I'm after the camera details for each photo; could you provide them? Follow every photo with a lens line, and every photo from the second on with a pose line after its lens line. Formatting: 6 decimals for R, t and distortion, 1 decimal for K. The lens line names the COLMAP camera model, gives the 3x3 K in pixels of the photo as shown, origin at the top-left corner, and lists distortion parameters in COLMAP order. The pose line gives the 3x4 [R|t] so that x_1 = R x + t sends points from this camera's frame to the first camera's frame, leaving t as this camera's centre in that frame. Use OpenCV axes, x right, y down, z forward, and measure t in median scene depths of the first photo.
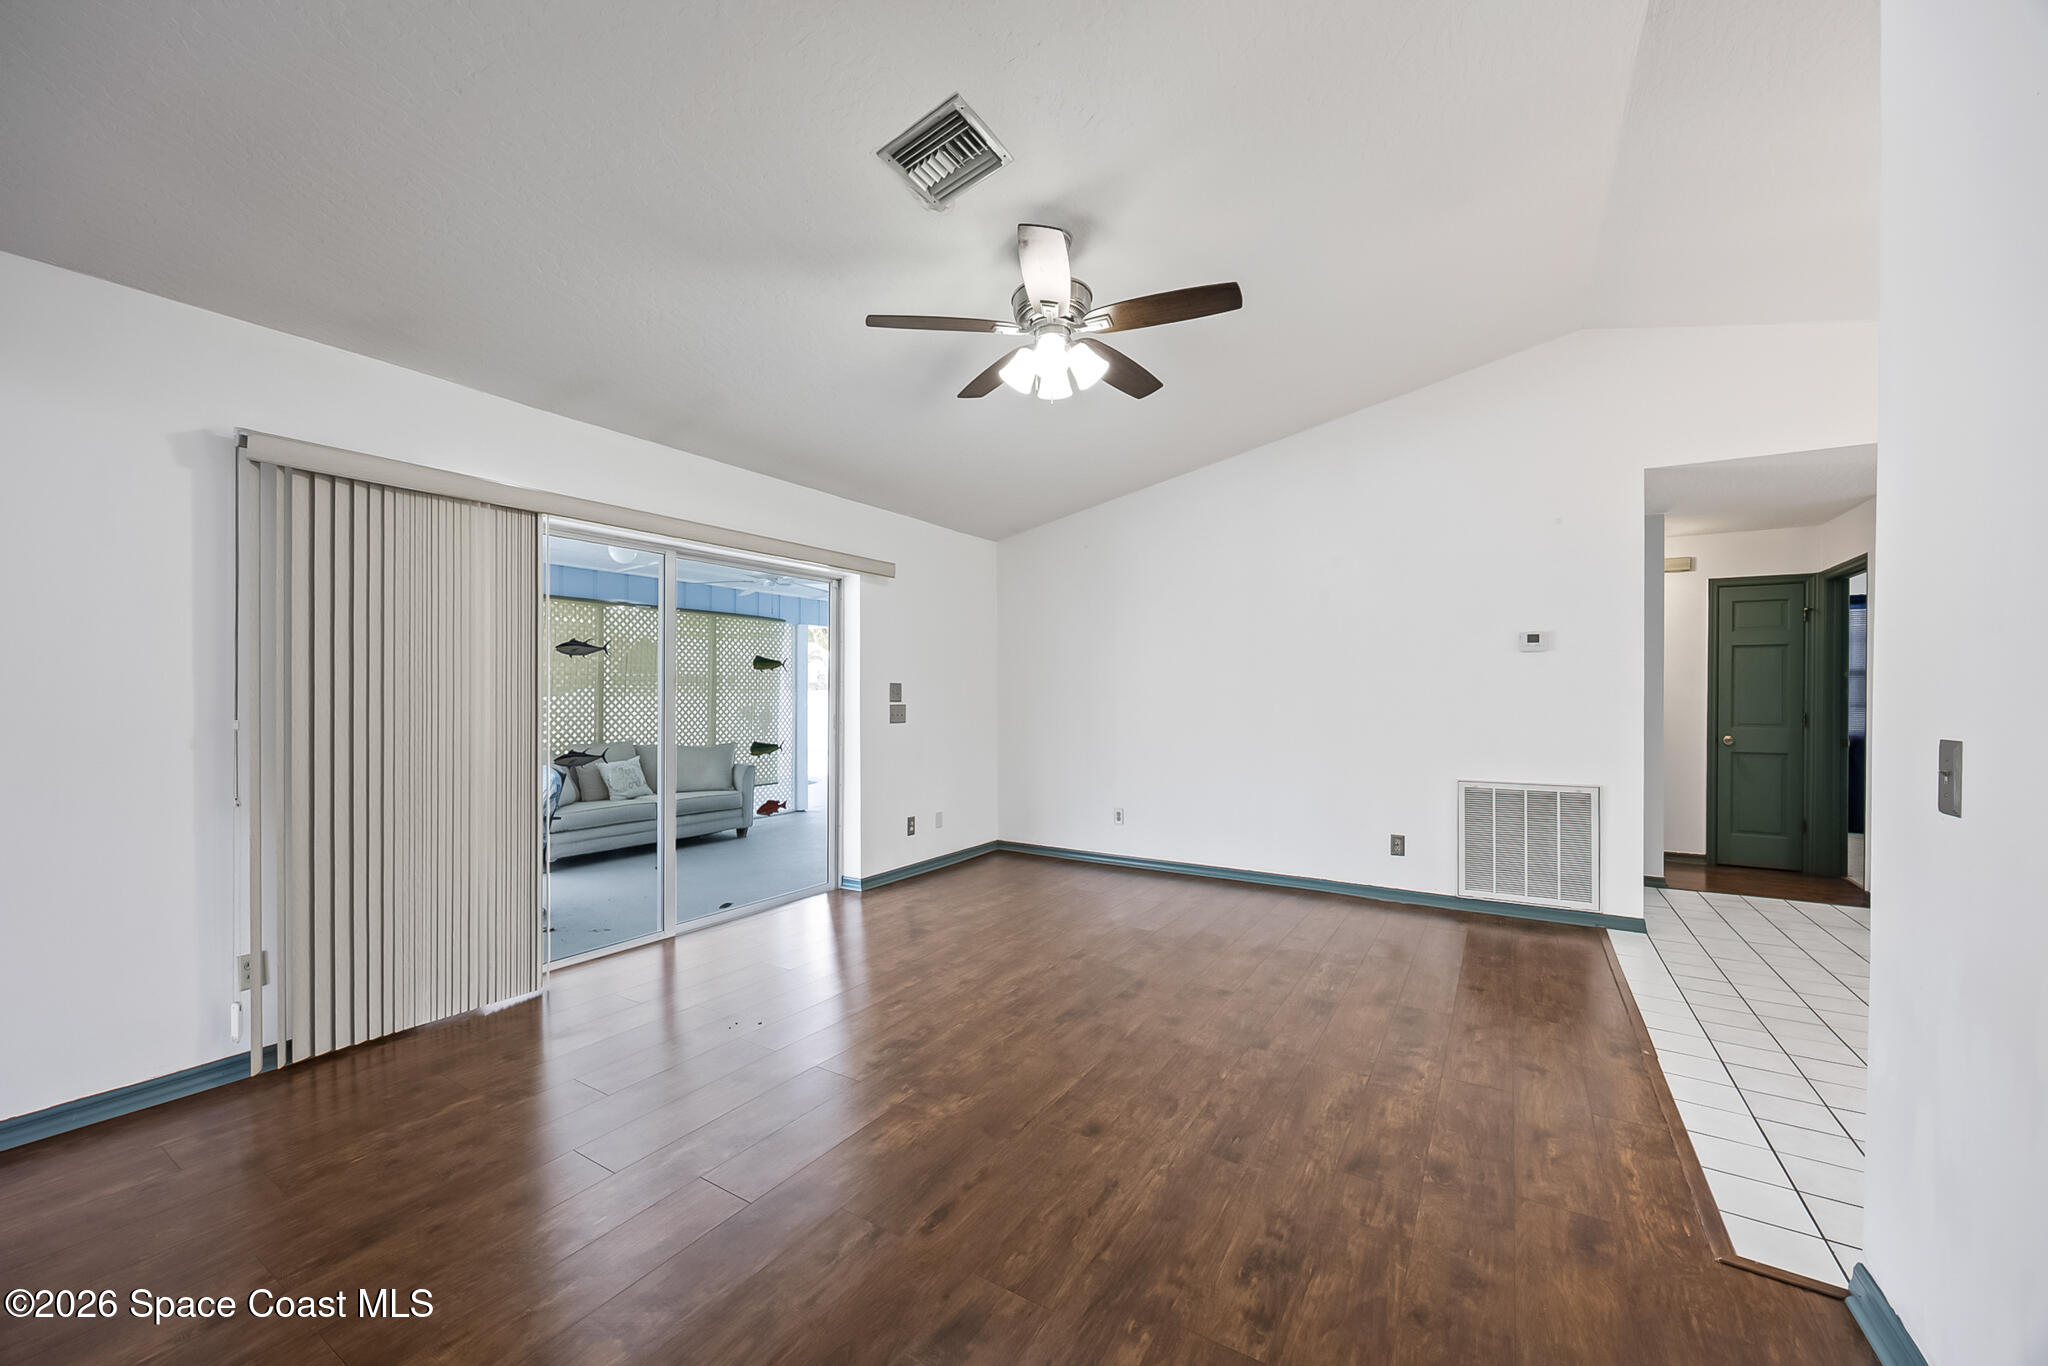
lens RADIAL K [[789.9, 0, 1019.4], [0, 789.9, 691.1], [0, 0, 1]] dist [-0.000692, -0.000016]
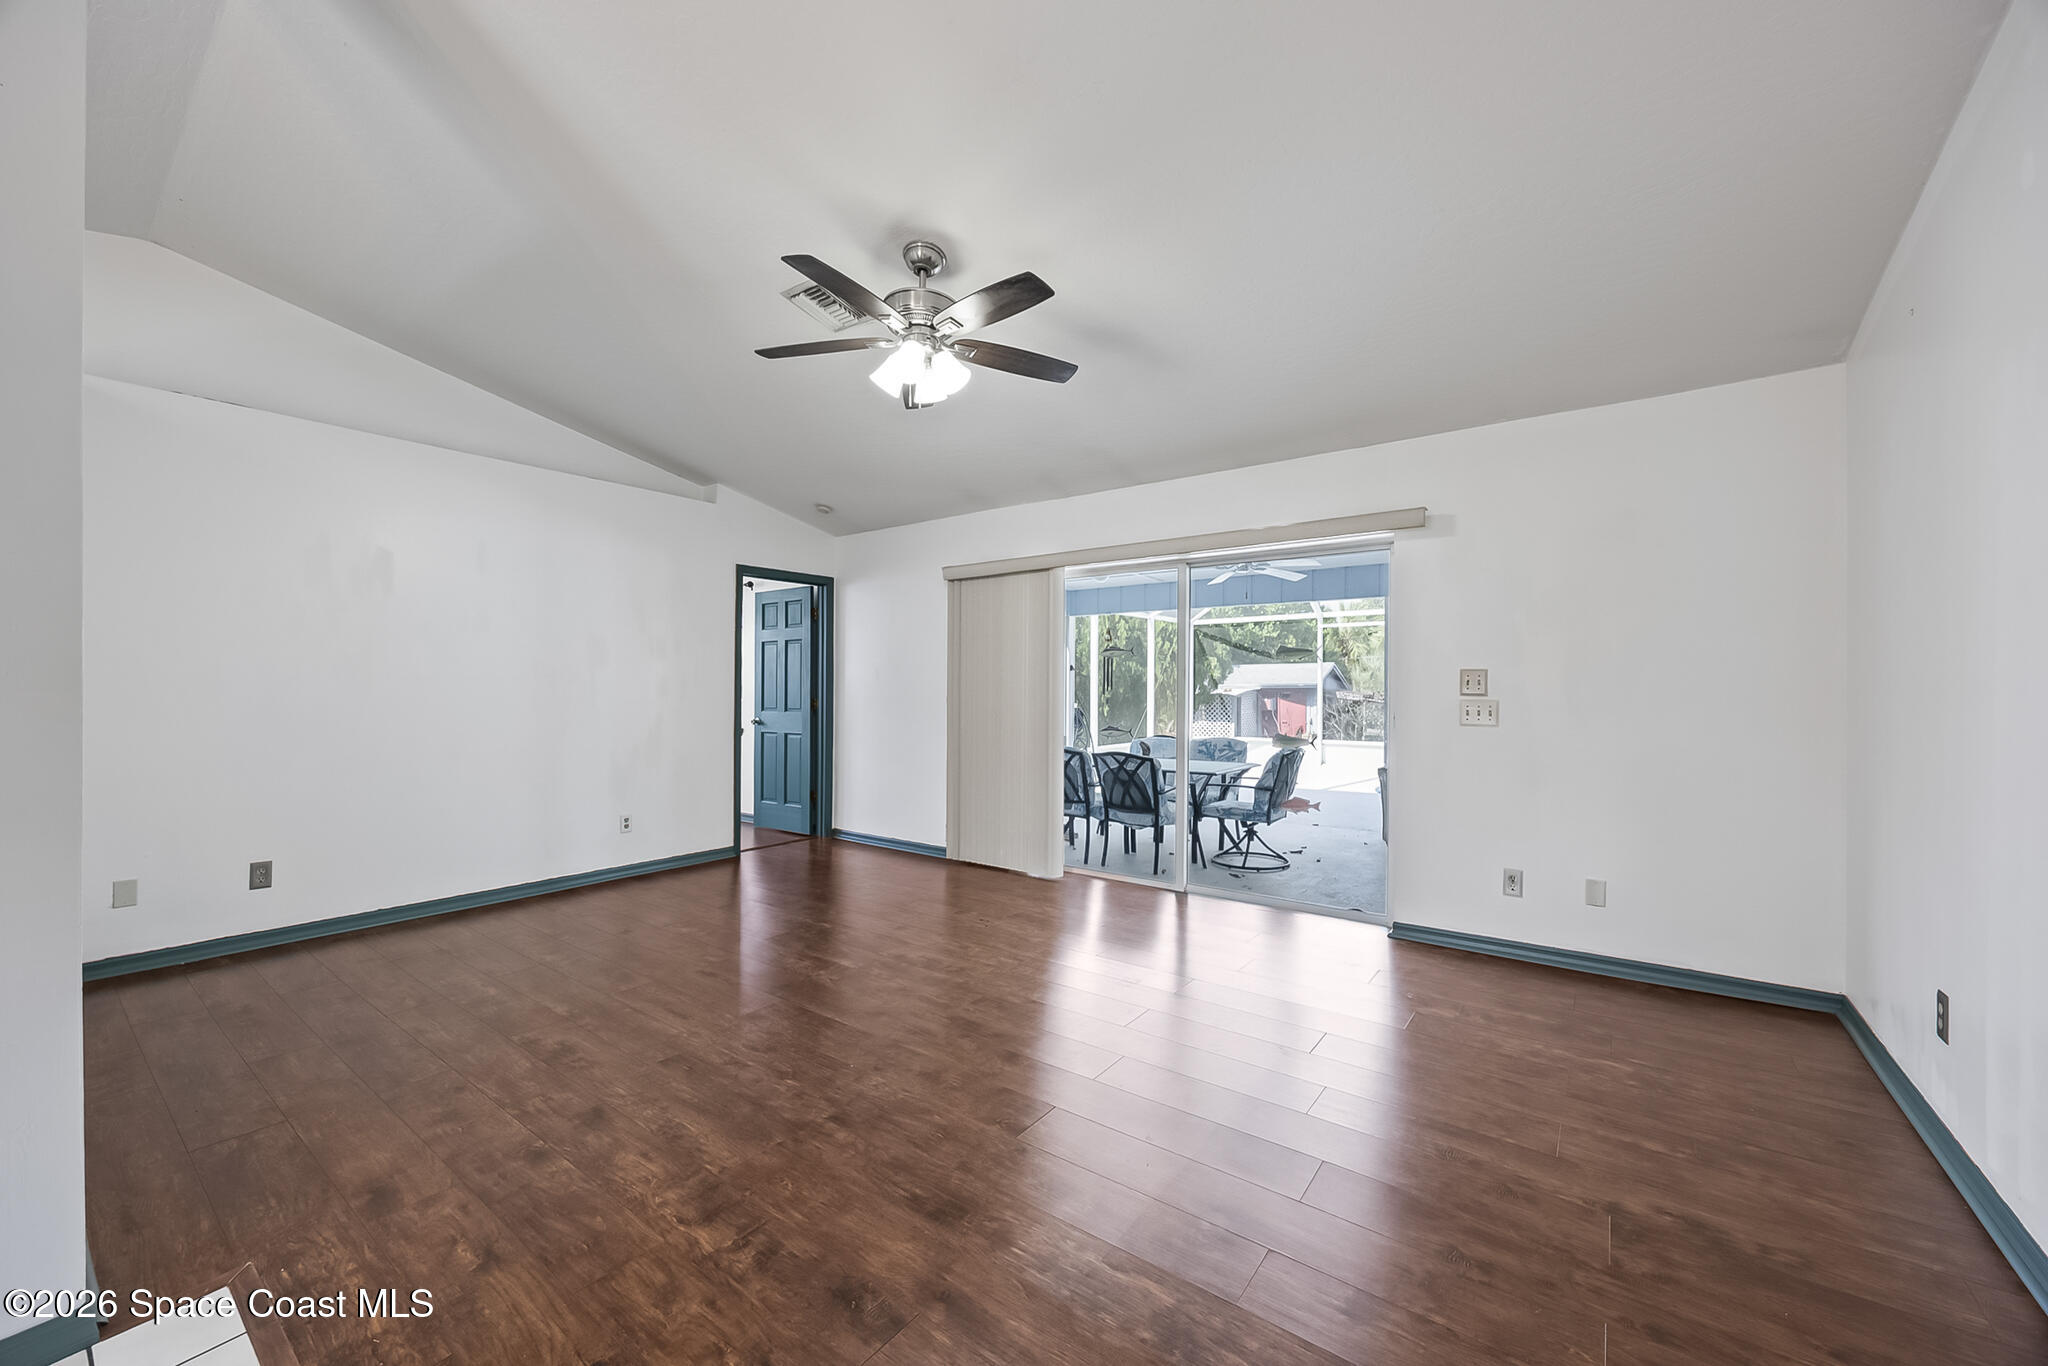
lens RADIAL K [[789.9, 0, 1019.4], [0, 789.9, 691.1], [0, 0, 1]] dist [-0.000692, -0.000016]
pose [[-0.093124, 0.005111, -0.995641, 1.260835], [0.003632, 0.999982, 0.004794, 0.010588], [0.995648, -0.003169, -0.093141, 1.457731]]
